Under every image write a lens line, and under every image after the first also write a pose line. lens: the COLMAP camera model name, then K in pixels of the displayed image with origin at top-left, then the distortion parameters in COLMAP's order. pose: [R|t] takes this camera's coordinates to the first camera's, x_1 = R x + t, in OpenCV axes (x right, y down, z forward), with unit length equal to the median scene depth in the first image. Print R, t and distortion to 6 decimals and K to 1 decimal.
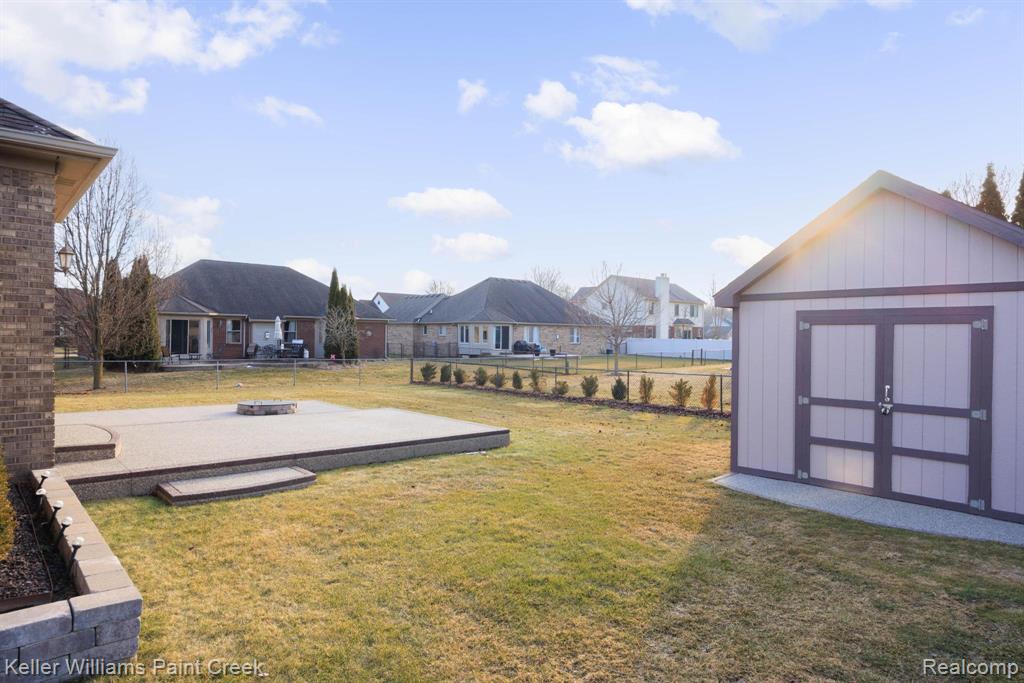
lens RADIAL K [[588.4, 0, 507.7], [0, 588.4, 339.2], [0, 0, 1]] dist [-0.006166, -0.001293]
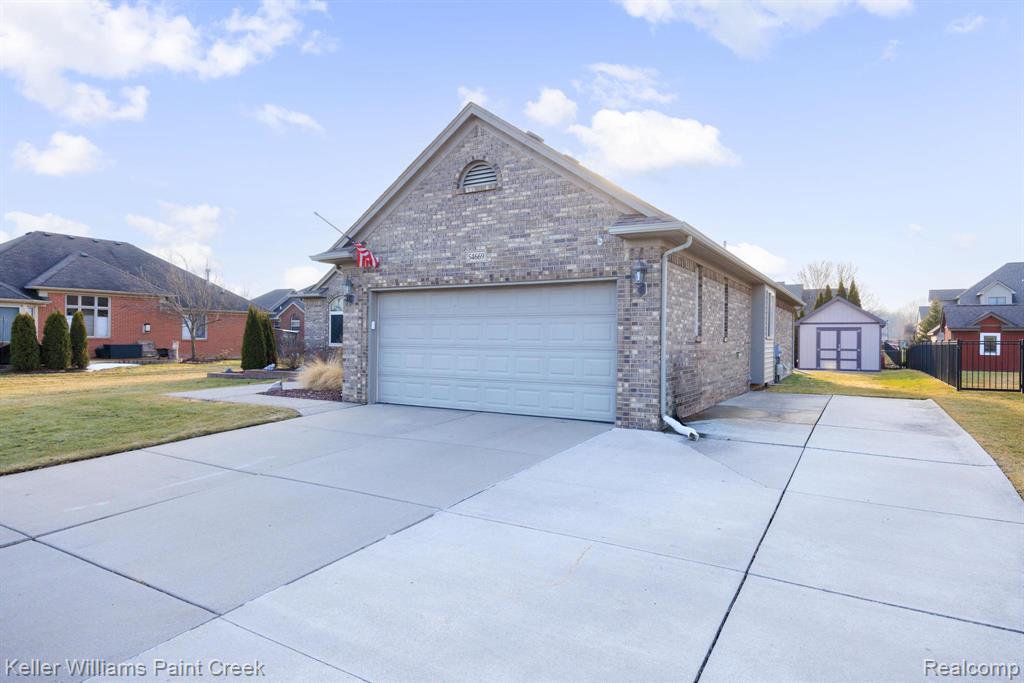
lens RADIAL K [[588.4, 0, 514.5], [0, 588.4, 341.7], [0, 0, 1]] dist [-0.006166, -0.001293]
pose [[0.952514, -0.011548, 0.304277, -2.919922], [0.005396, 0.999764, 0.021052, -0.048341], [-0.304448, -0.018410, 0.952351, -2.370754]]
